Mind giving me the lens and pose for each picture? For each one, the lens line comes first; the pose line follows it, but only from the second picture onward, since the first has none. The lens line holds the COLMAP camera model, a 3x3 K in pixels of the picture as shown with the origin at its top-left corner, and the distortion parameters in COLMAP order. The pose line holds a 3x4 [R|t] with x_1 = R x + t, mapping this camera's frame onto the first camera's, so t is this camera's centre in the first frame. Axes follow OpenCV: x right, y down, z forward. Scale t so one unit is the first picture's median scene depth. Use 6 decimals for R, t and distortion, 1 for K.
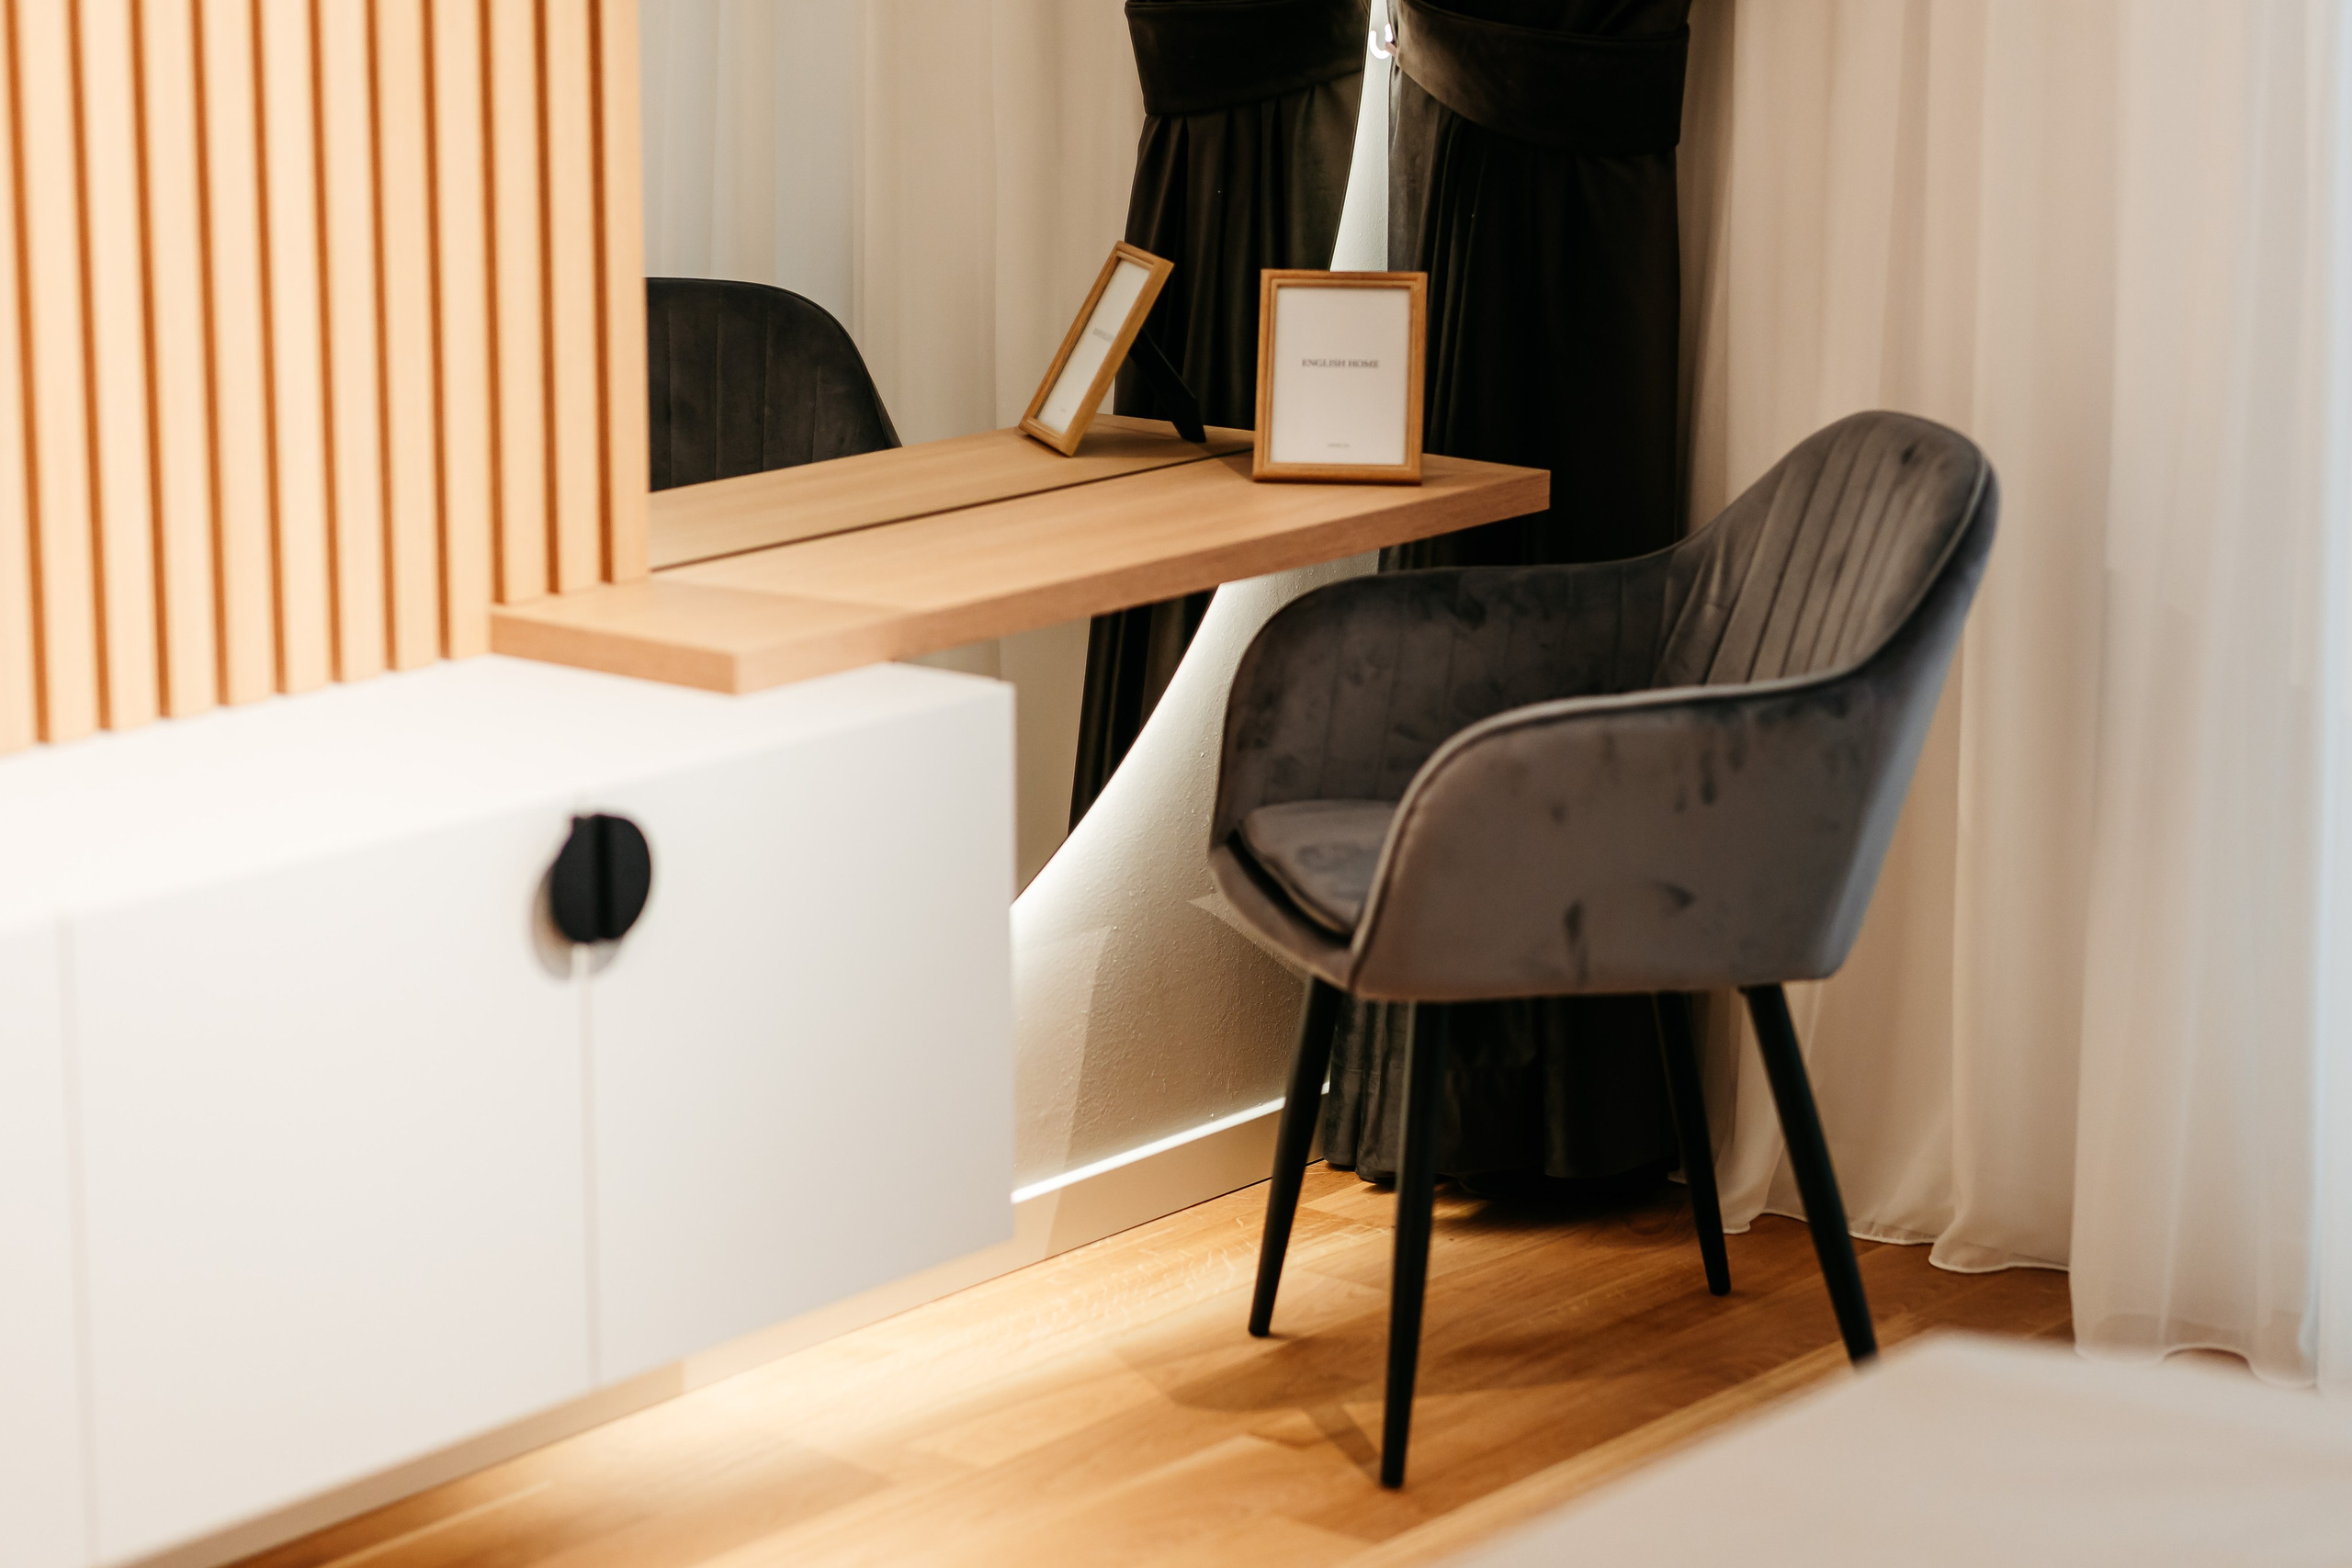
lens RADIAL K [[5866.1, 0, 1176.0], [0, 5866.1, 784.0], [0, 0, 1]] dist [-0.012803, 0.561368]
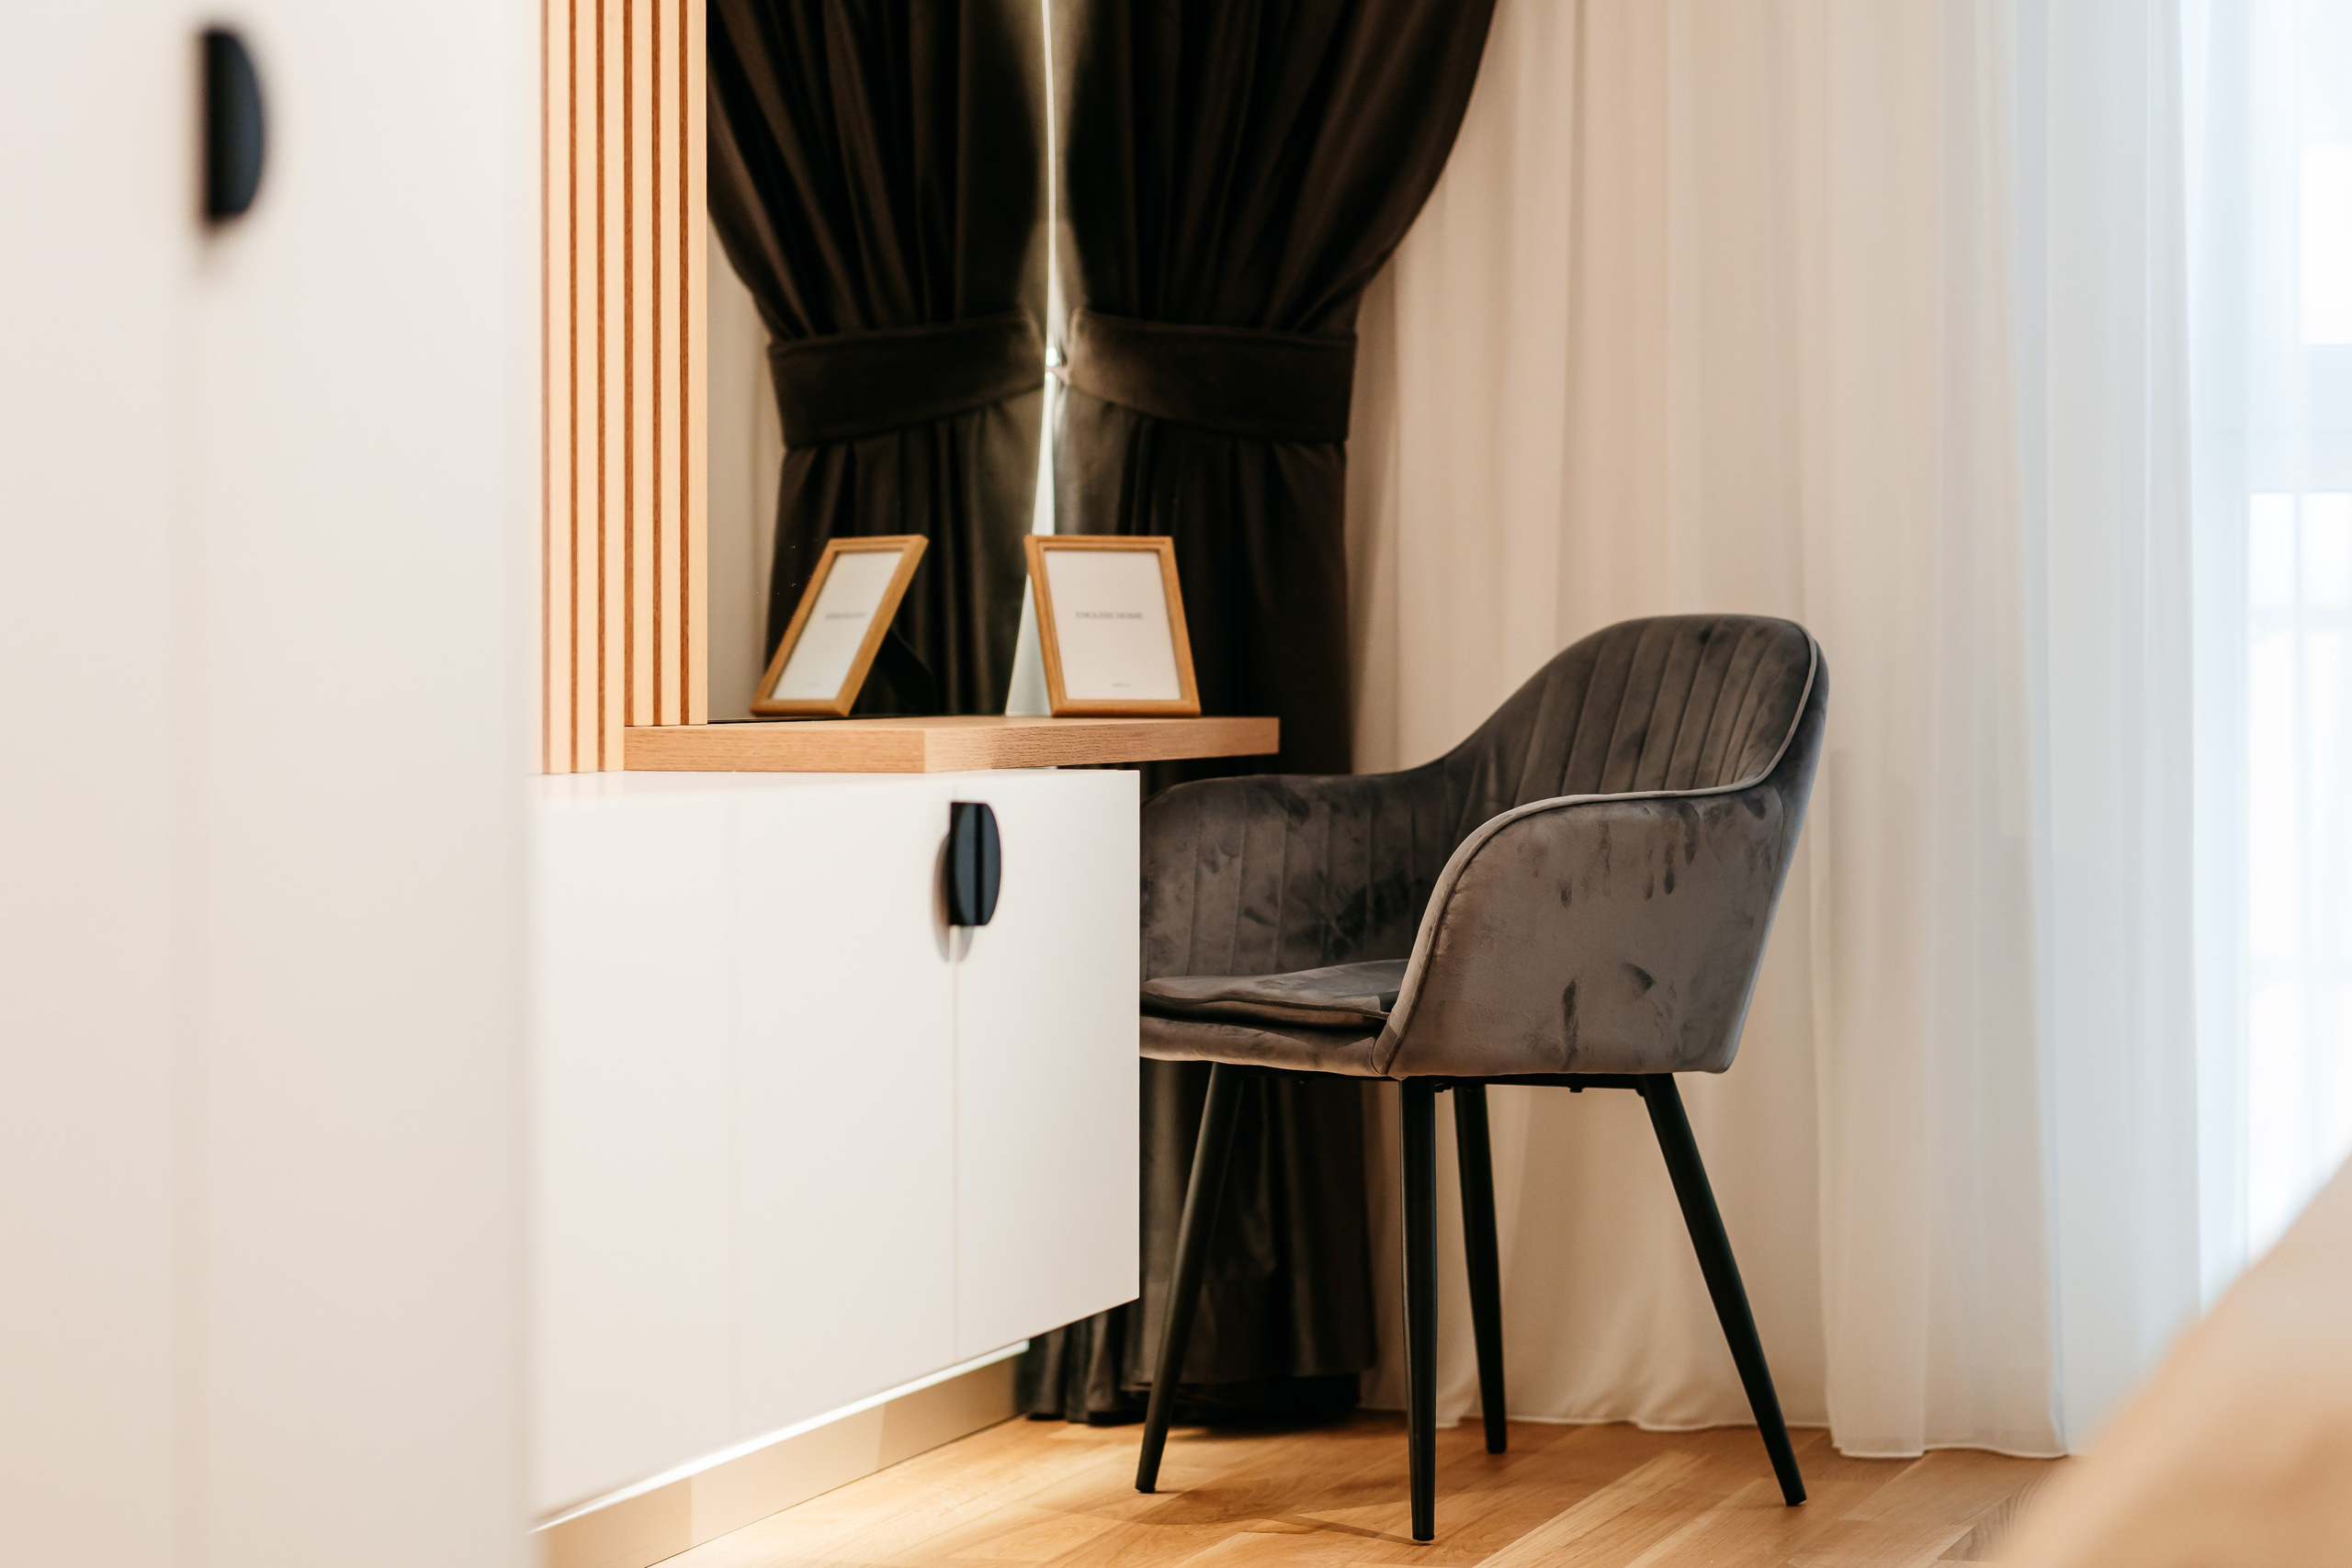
lens RADIAL K [[5866.1, 0, 1176.0], [0, 5866.1, 784.0], [0, 0, 1]] dist [-0.012803, 0.561368]
pose [[0.930339, -0.012617, 0.366482, -0.372006], [0.083996, 0.980168, -0.179487, 0.160878], [-0.356950, 0.197767, 0.912949, 0.004293]]
